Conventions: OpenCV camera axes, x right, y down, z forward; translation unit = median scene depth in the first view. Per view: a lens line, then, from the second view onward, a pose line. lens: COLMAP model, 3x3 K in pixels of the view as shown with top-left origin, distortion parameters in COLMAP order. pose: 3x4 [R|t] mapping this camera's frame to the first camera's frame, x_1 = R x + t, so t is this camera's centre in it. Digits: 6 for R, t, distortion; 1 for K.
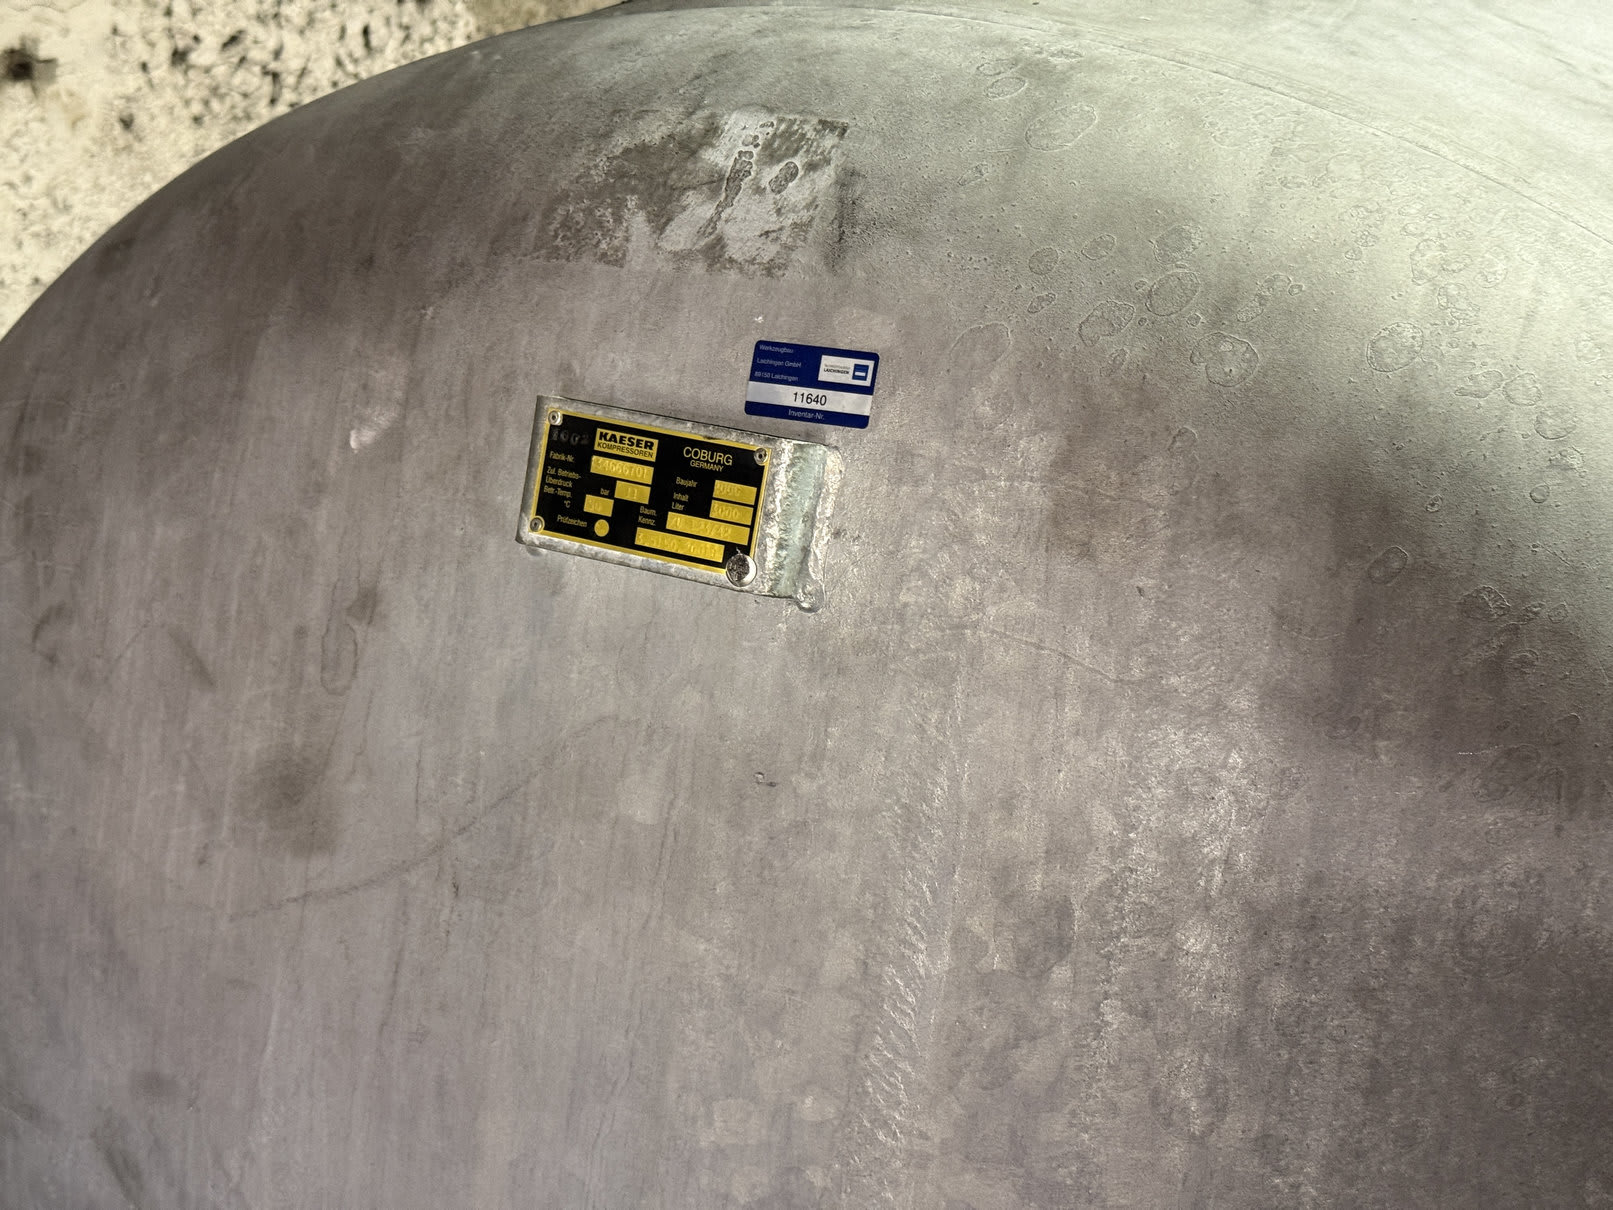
lens RADIAL K [[2282.0, 0, 816.4], [0, 2282.0, 605.5], [0, 0, 1]] dist [0.124594, 0.000000]
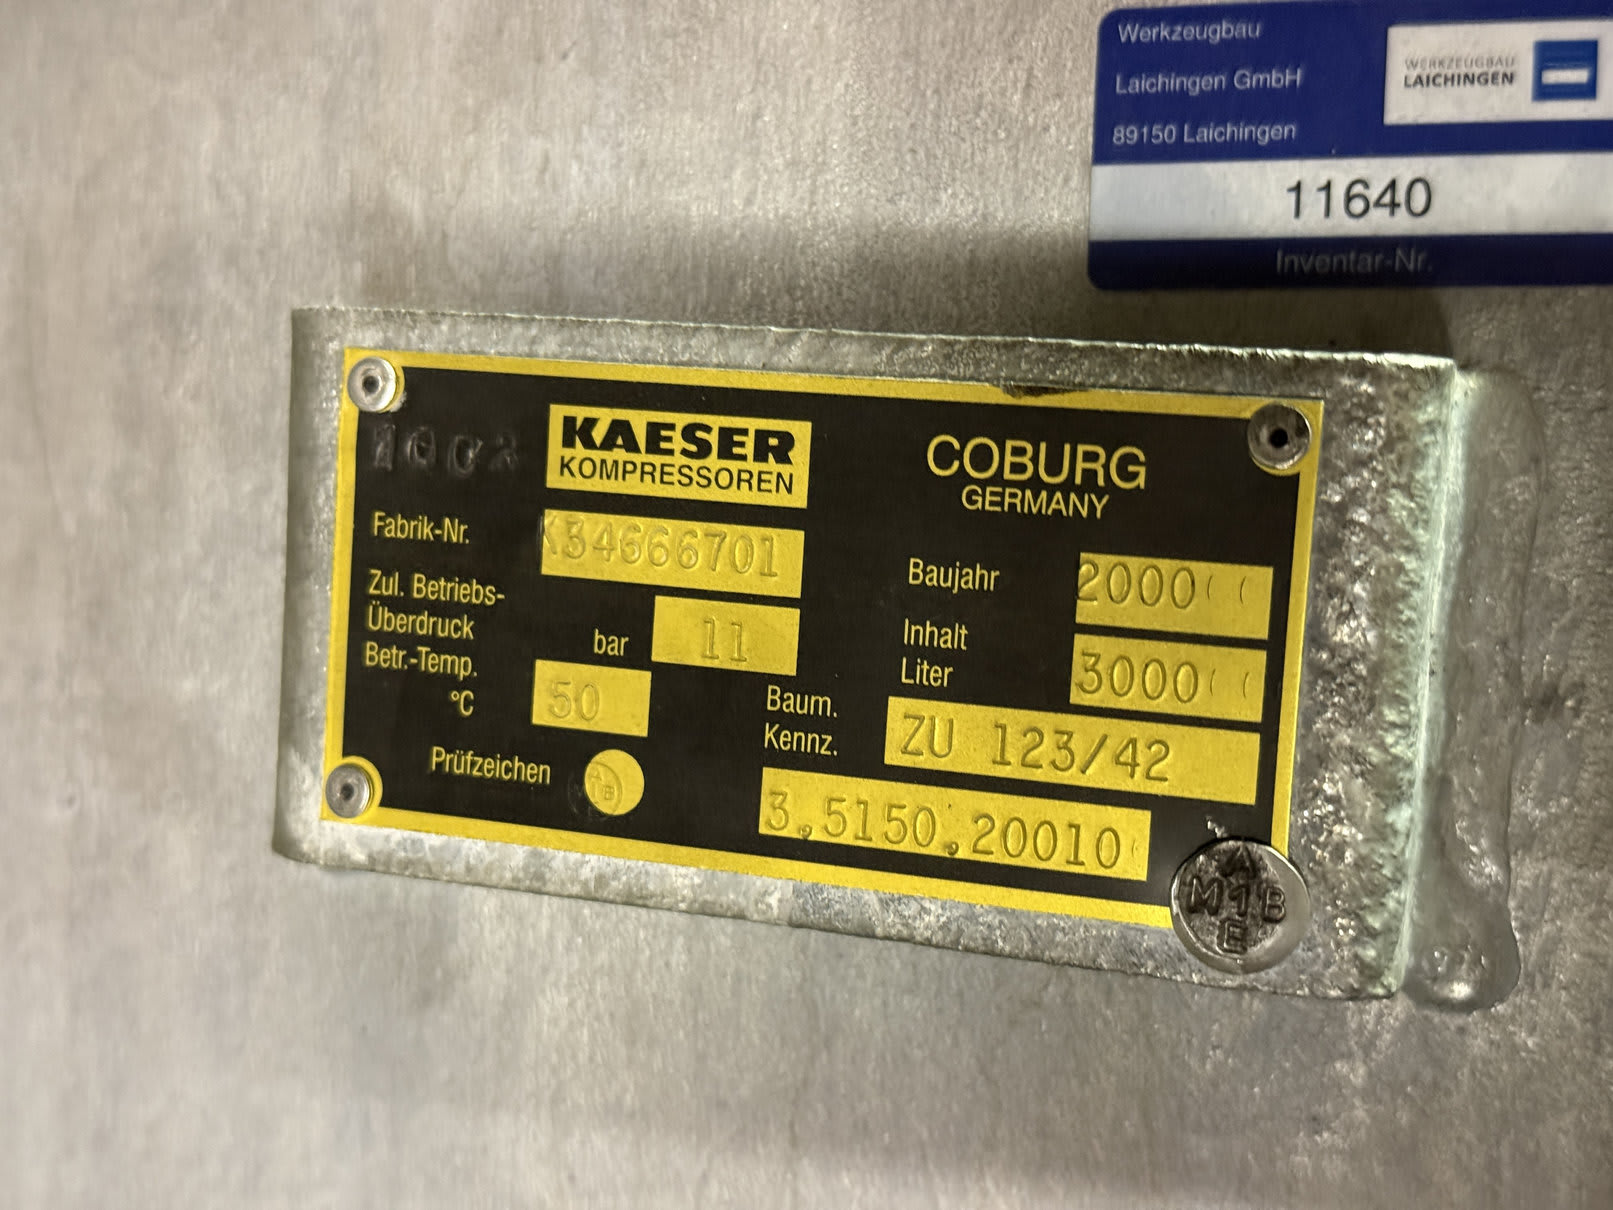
lens RADIAL K [[2282.0, 0, 800.3], [0, 2282.0, 604.3], [0, 0, 1]] dist [0.124594, 0.000000]
pose [[0.983428, -0.121477, 0.134583, -0.105059], [0.120205, 0.992594, 0.017564, -0.055818], [-0.135720, -0.001095, 0.990747, 0.733902]]
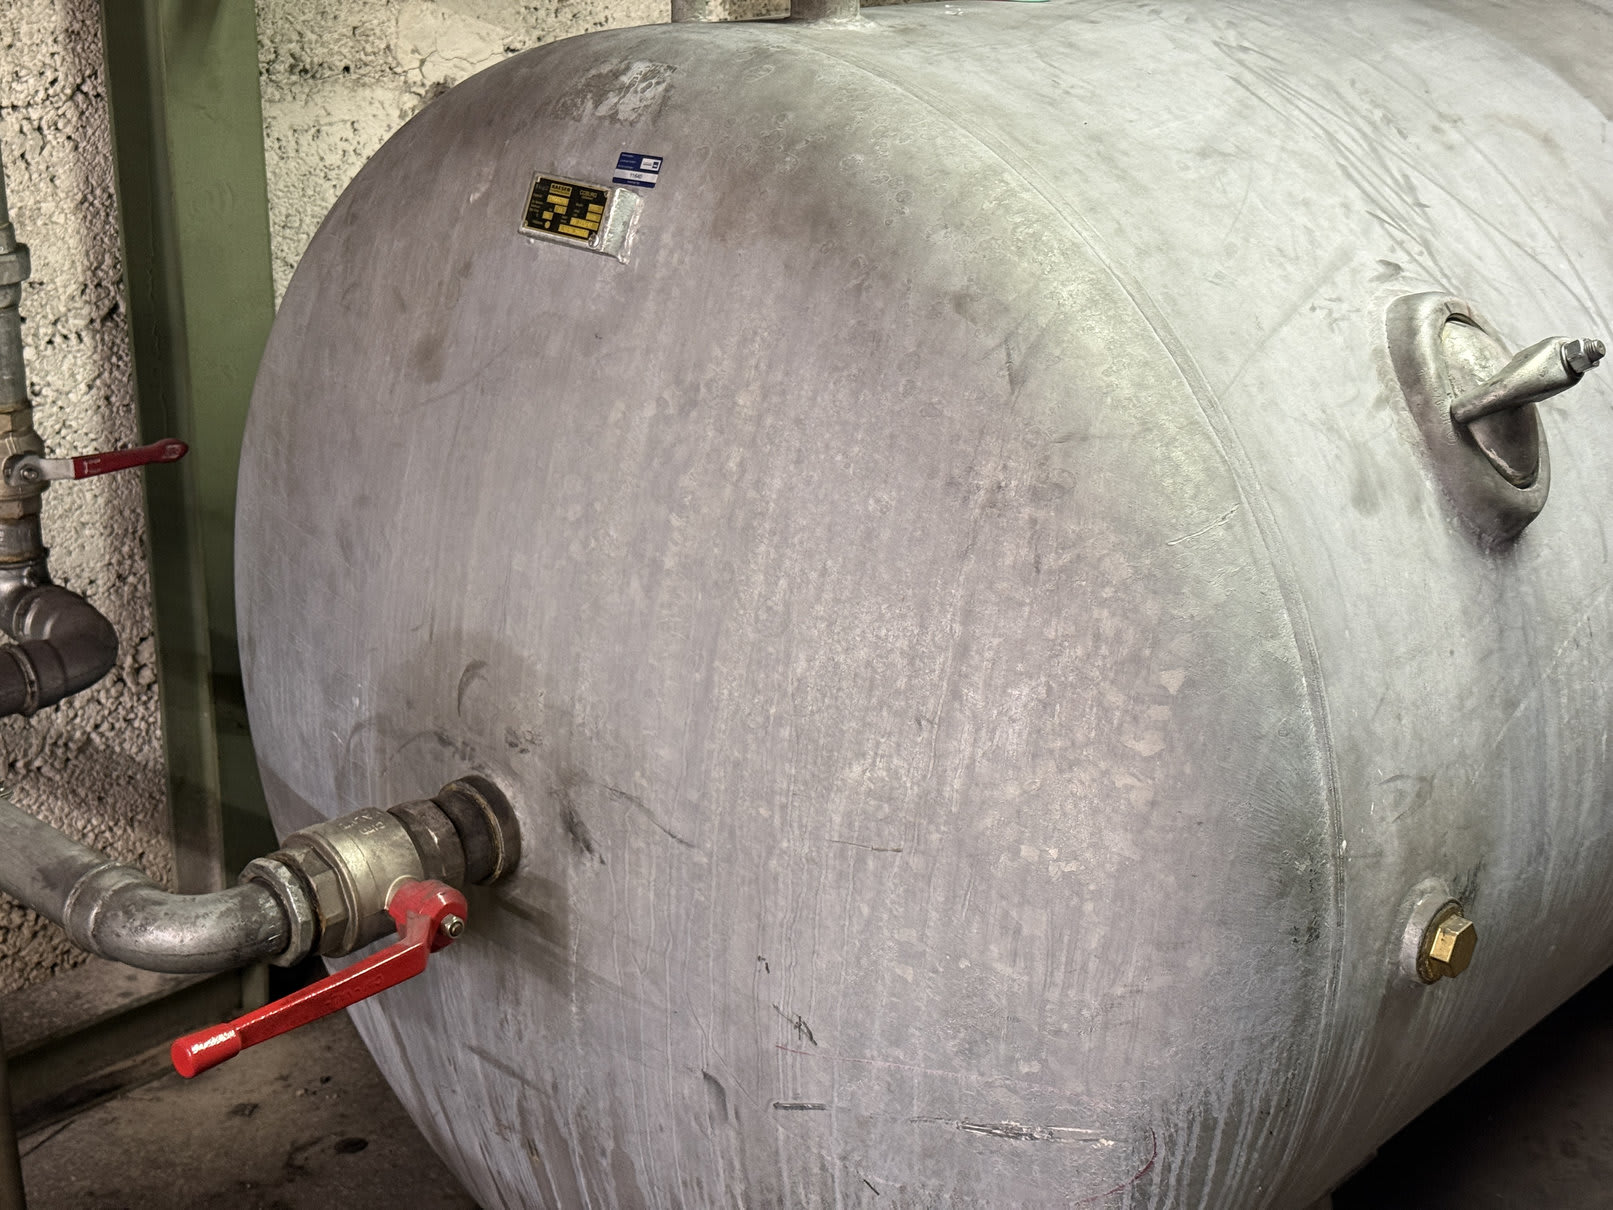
lens RADIAL K [[2282.0, 0, 800.7], [0, 2282.0, 603.2], [0, 0, 1]] dist [0.124594, 0.000000]
pose [[0.969523, 0.117982, -0.214722, 0.710735], [-0.134303, 0.988934, -0.063030, 0.464438], [0.204909, 0.089947, 0.974639, -1.214591]]
